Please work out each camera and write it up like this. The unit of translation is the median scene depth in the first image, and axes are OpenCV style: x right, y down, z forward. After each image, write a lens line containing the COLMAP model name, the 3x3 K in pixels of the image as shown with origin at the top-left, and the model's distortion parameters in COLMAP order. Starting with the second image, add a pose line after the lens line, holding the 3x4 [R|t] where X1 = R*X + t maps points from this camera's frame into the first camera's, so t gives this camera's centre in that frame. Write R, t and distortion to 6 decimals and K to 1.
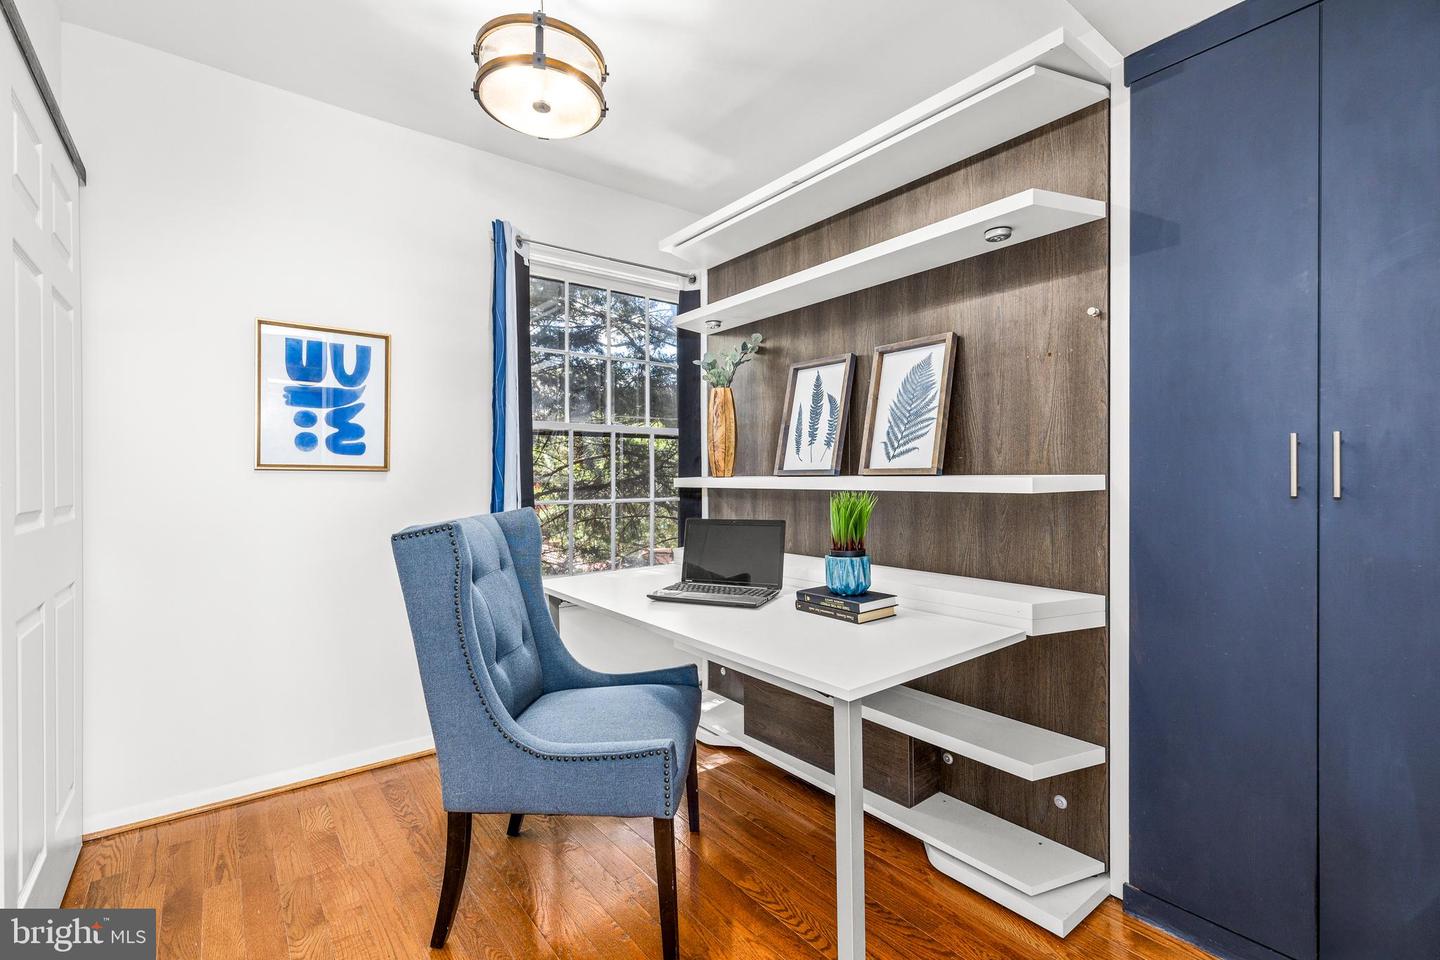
lens RADIAL K [[641.7, 0, 709.2], [0, 641.7, 478.6], [0, 0, 1]] dist [-0.001898, -0.000596]
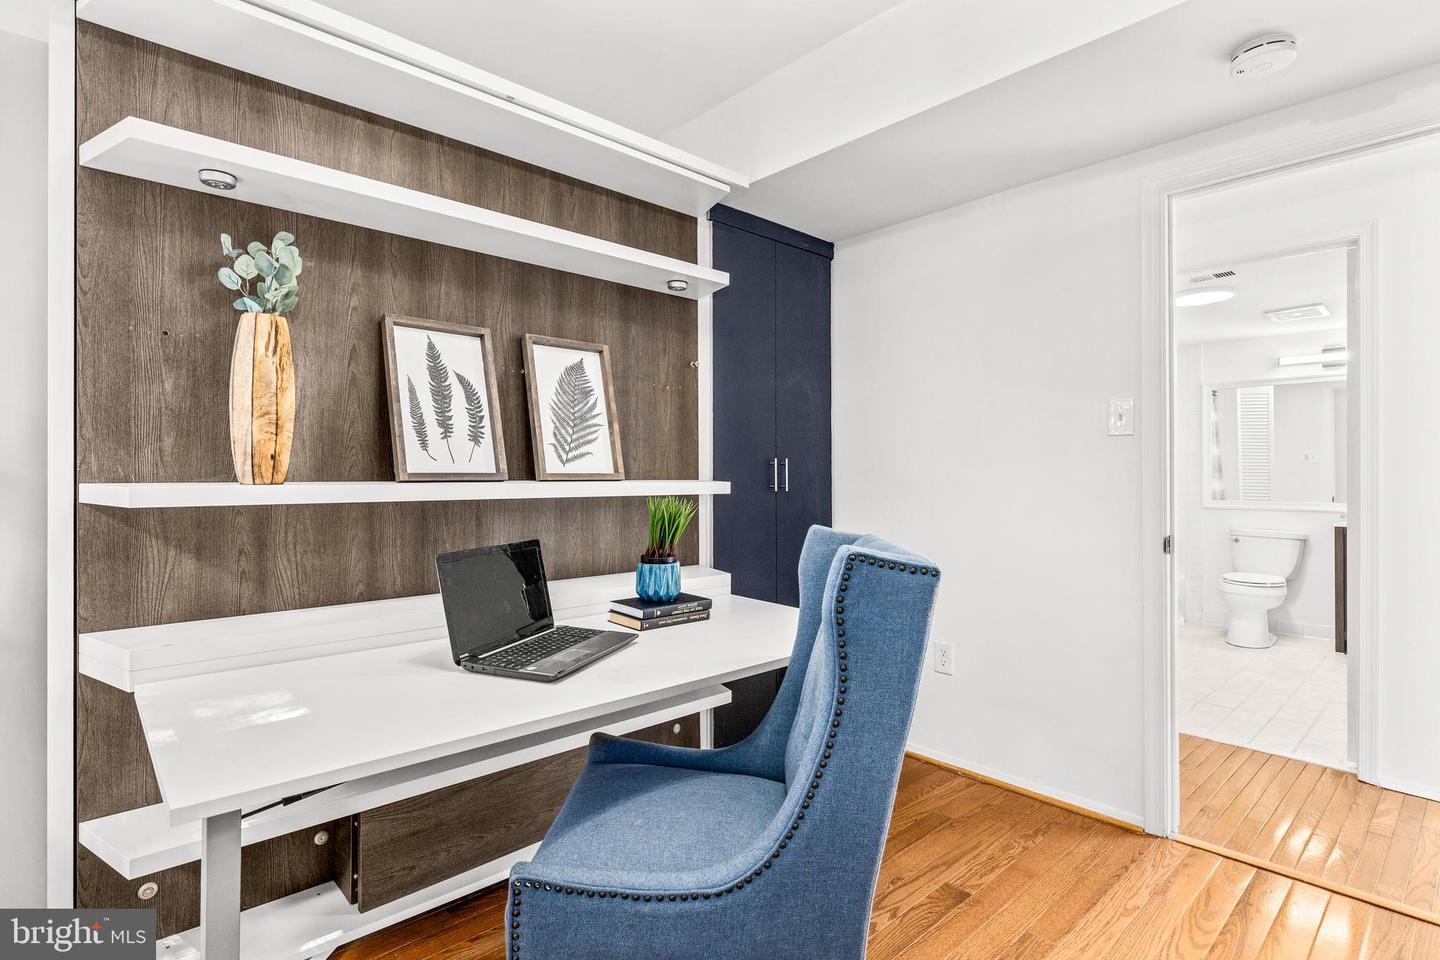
lens RADIAL K [[702.8, 0, 720.0], [0, 702.8, 480.0], [0, 0, 1]] dist [-0.017040, 0.000162]
pose [[-0.089645, 0.002715, 0.995970, -0.743501], [0.006699, 0.999975, -0.002123, -0.002352], [-0.995951, 0.006482, -0.089661, 0.863005]]
